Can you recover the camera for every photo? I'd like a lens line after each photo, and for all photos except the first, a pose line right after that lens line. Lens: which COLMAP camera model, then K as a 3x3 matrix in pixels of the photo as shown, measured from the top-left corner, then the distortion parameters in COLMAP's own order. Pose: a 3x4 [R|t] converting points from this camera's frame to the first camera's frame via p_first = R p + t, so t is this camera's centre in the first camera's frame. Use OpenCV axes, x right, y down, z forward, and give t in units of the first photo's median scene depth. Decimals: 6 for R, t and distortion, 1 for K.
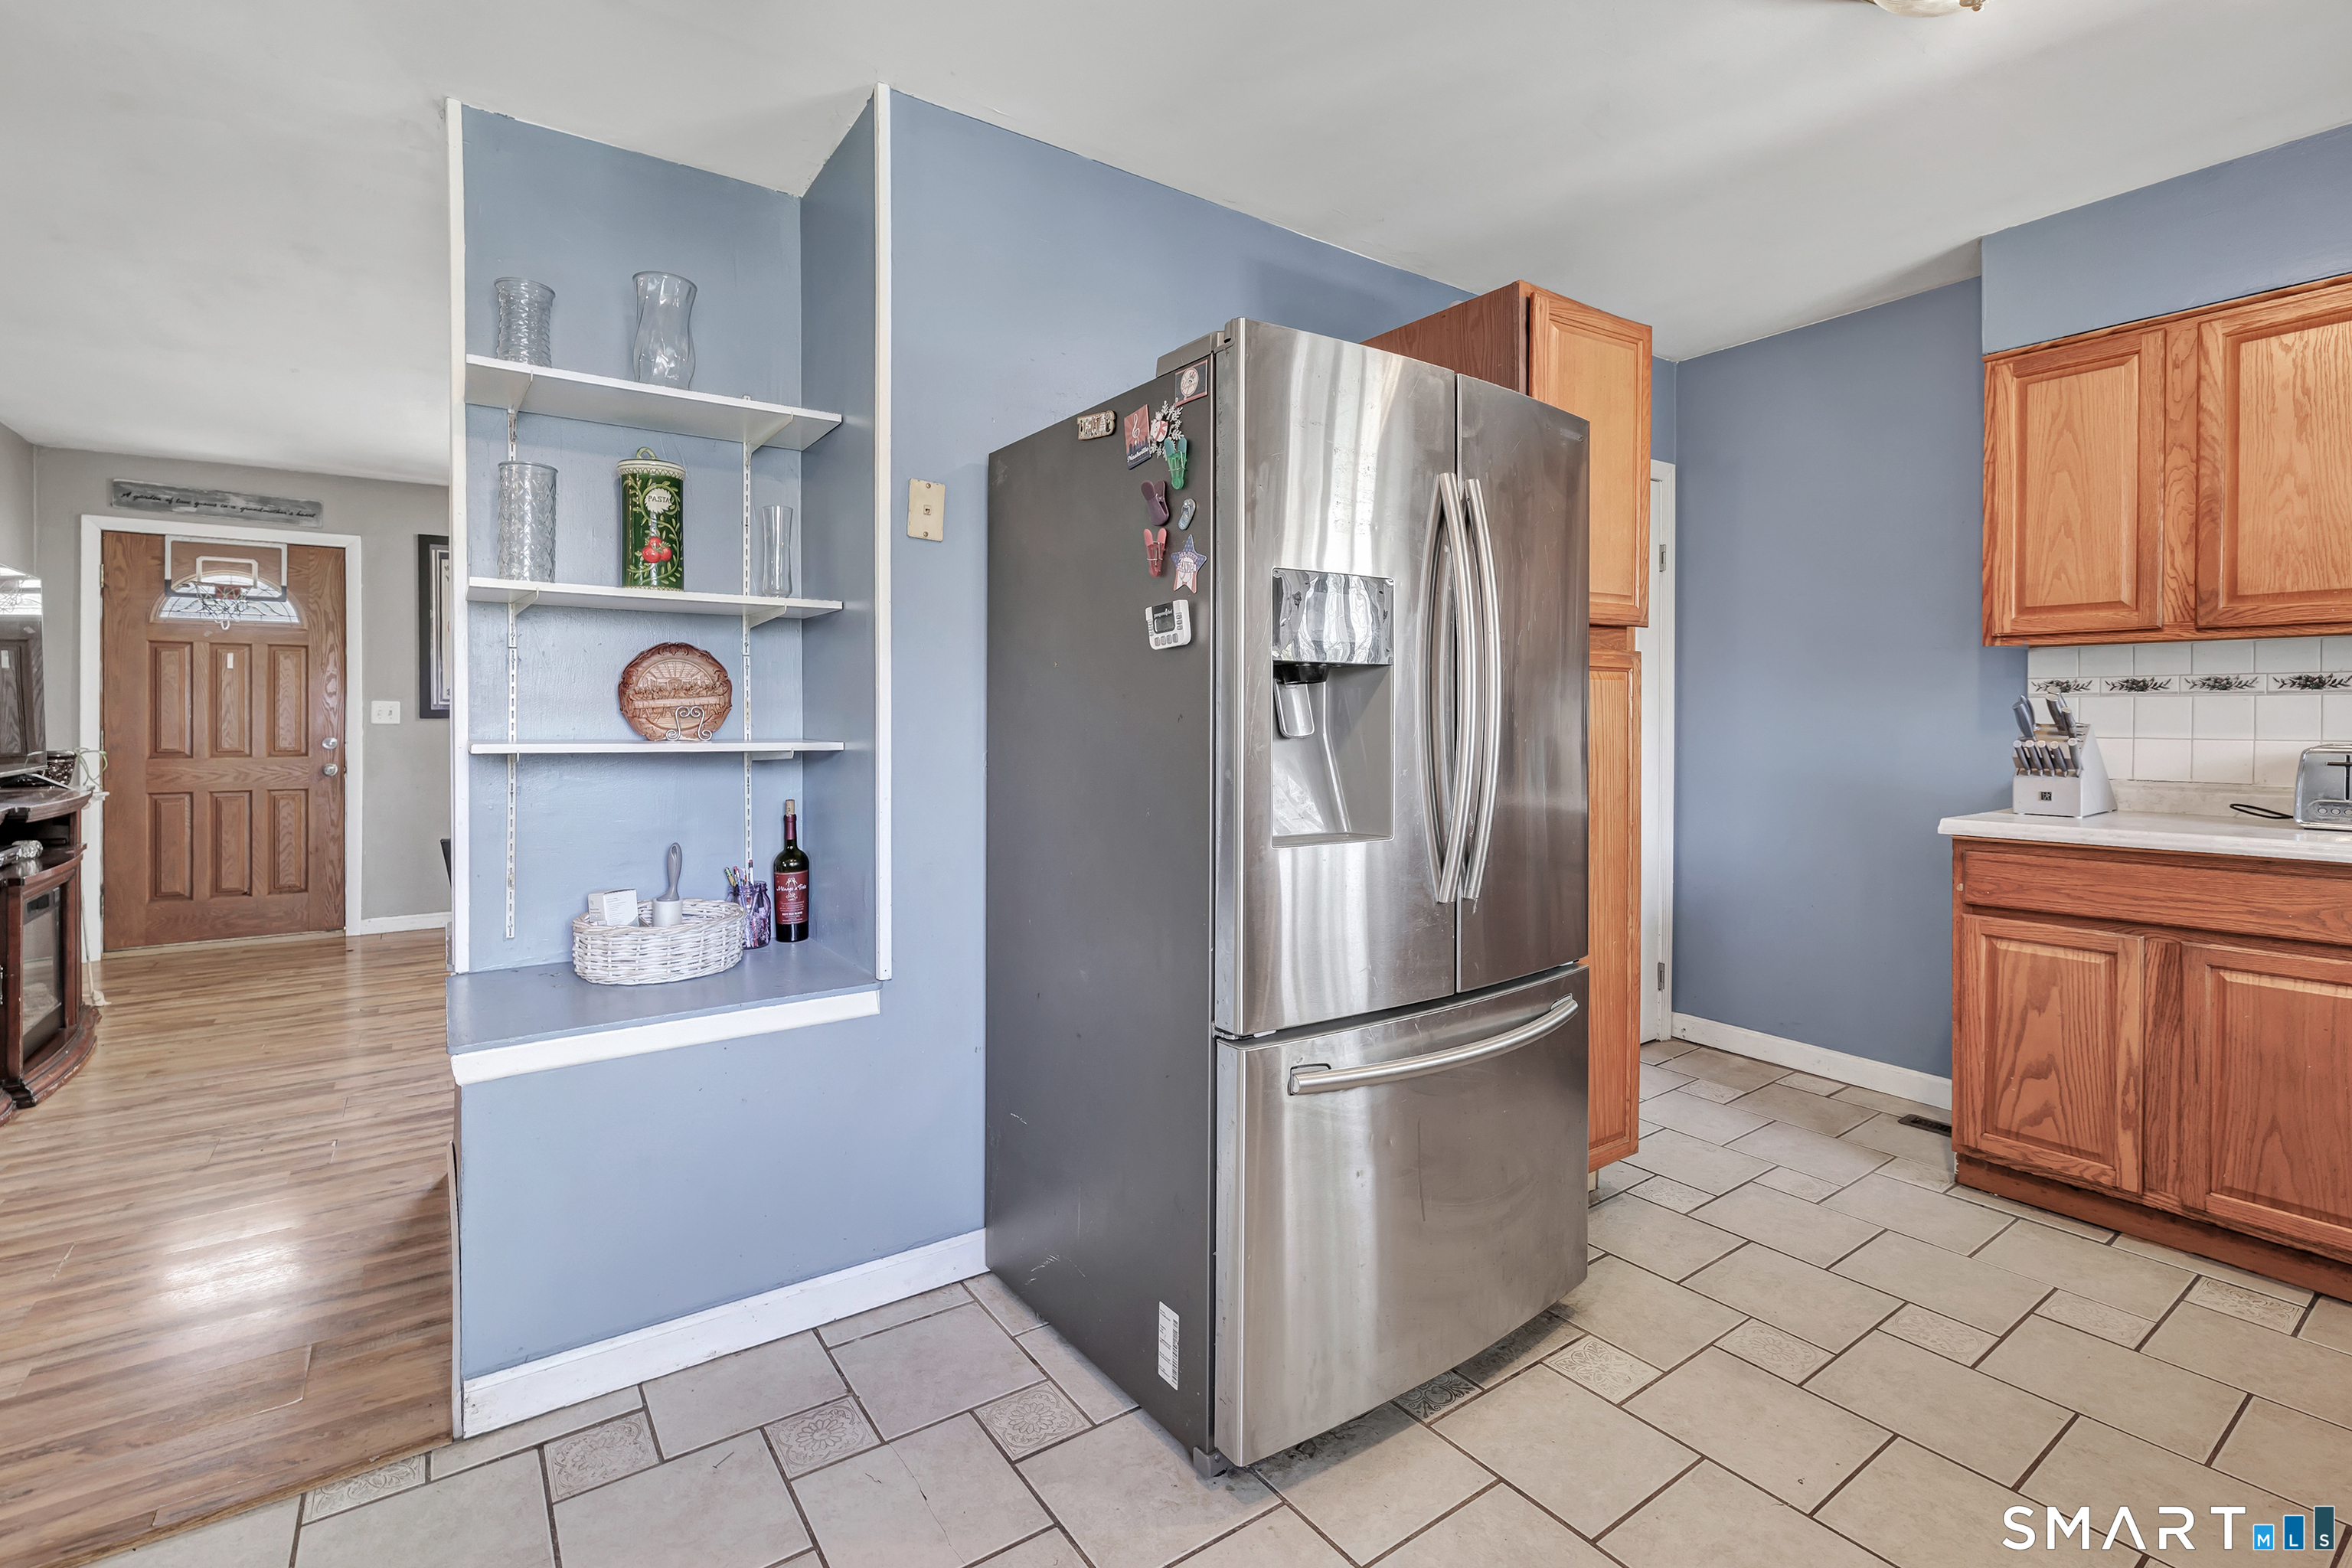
lens RADIAL K [[1070.1, 0, 1129.8], [0, 1070.1, 711.2], [0, 0, 1]] dist [-0.001311, -0.000297]
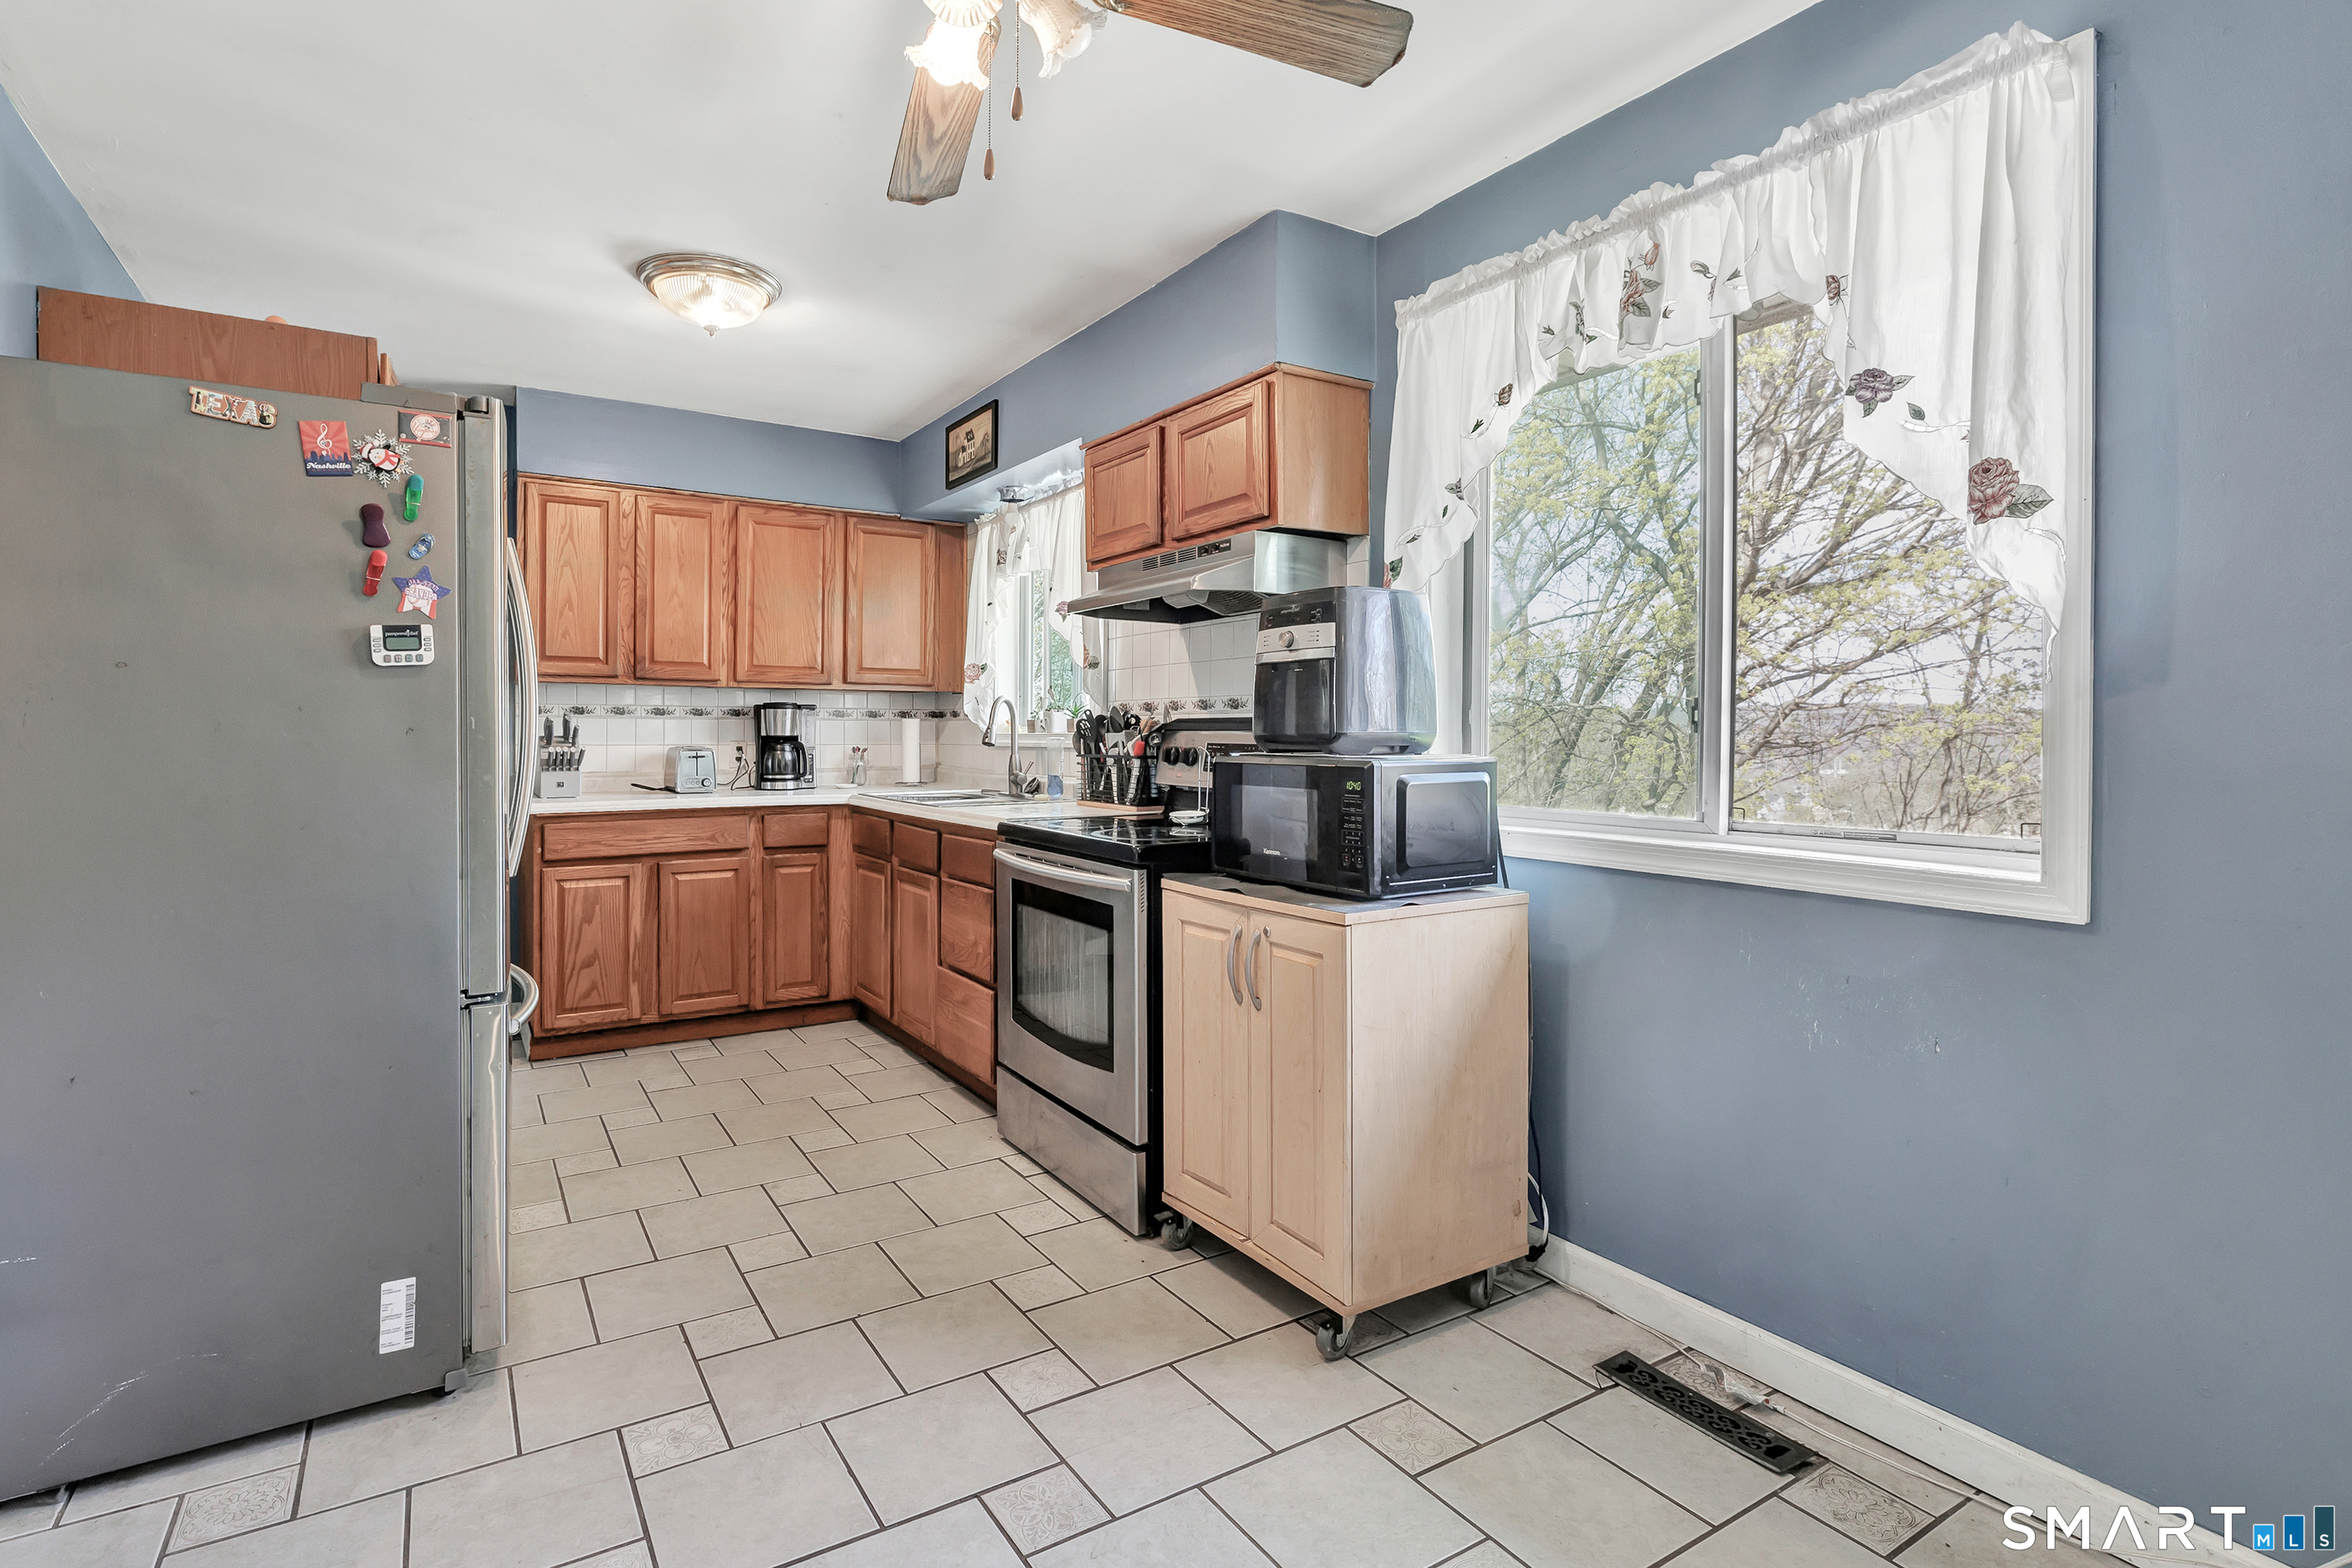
lens RADIAL K [[1146.5, 0, 1125.2], [0, 1146.5, 744.5], [0, 0, 1]] dist [-0.001790, 0.000119]
pose [[0.079279, -0.009267, 0.996809, -0.732876], [-0.003758, 0.999947, 0.009595, 0.005975], [-0.996845, -0.004507, 0.079240, 0.102056]]
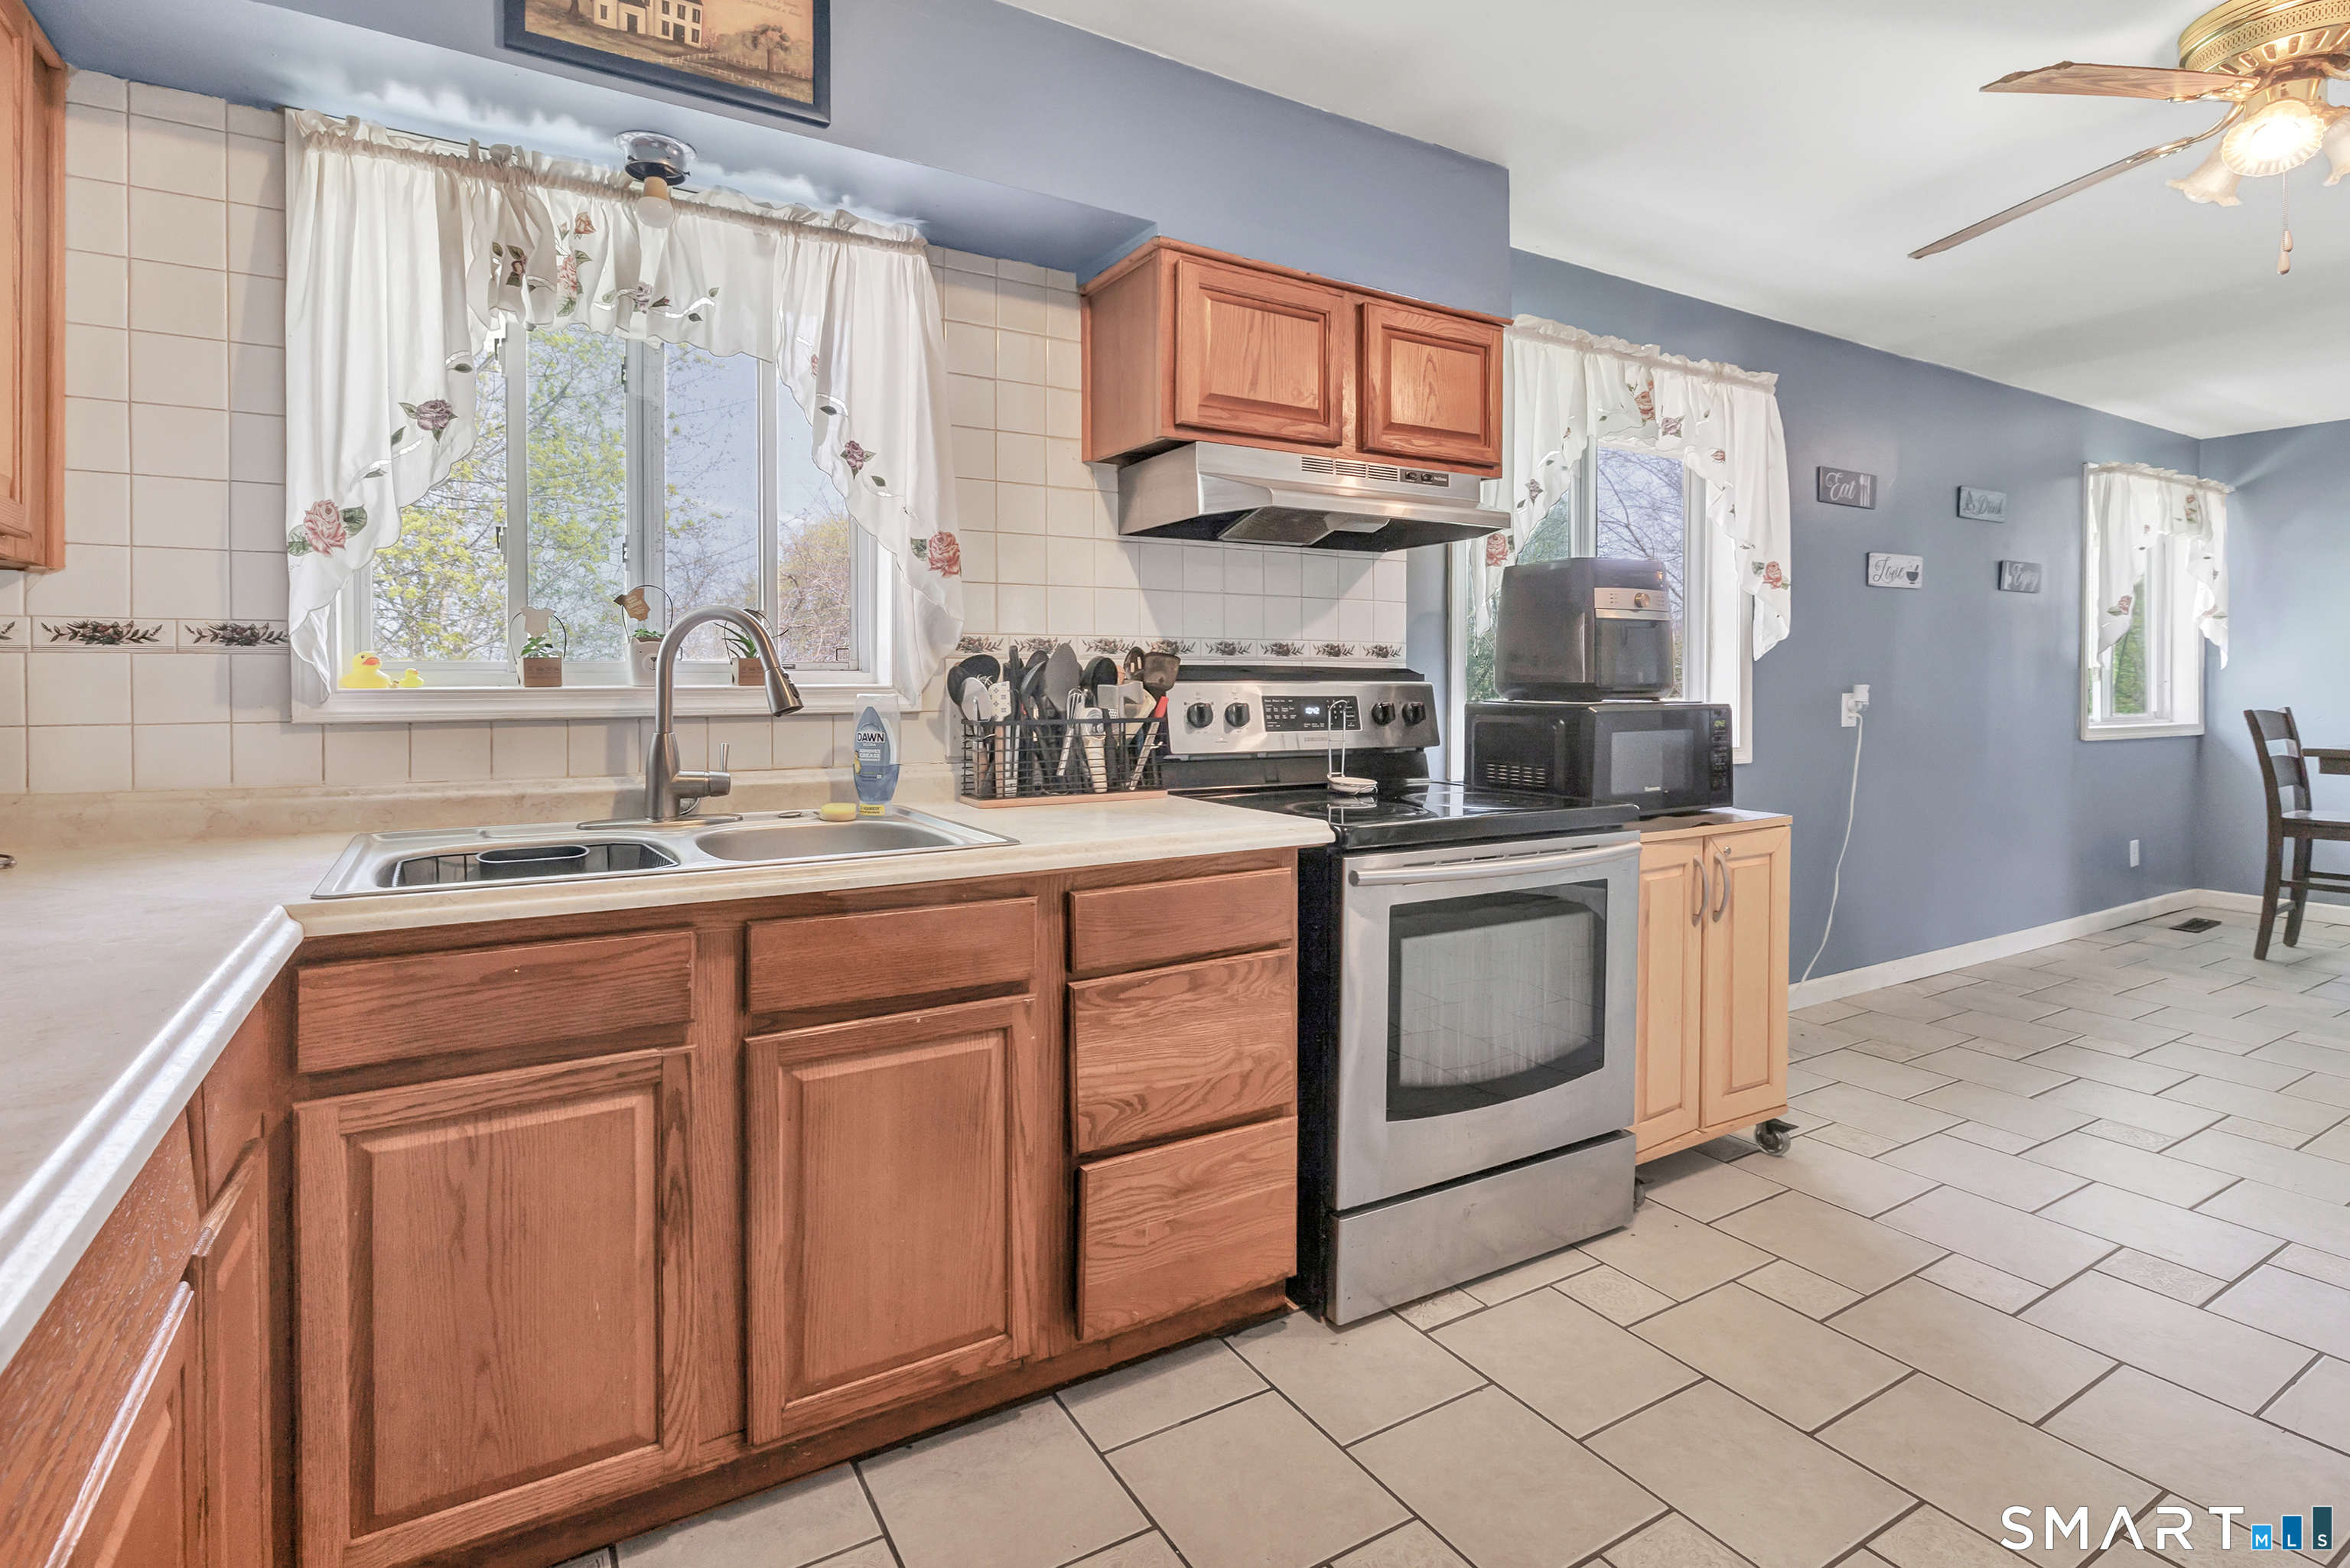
lens RADIAL K [[1004.8, 0, 1107.1], [0, 1004.8, 697.9], [0, 0, 1]] dist [-0.001250, -0.000164]
pose [[-0.988593, 0.000700, 0.150610, 0.555054], [0.002719, 0.999909, 0.013200, 0.004980], [-0.150587, 0.013459, -0.988505, 1.035042]]
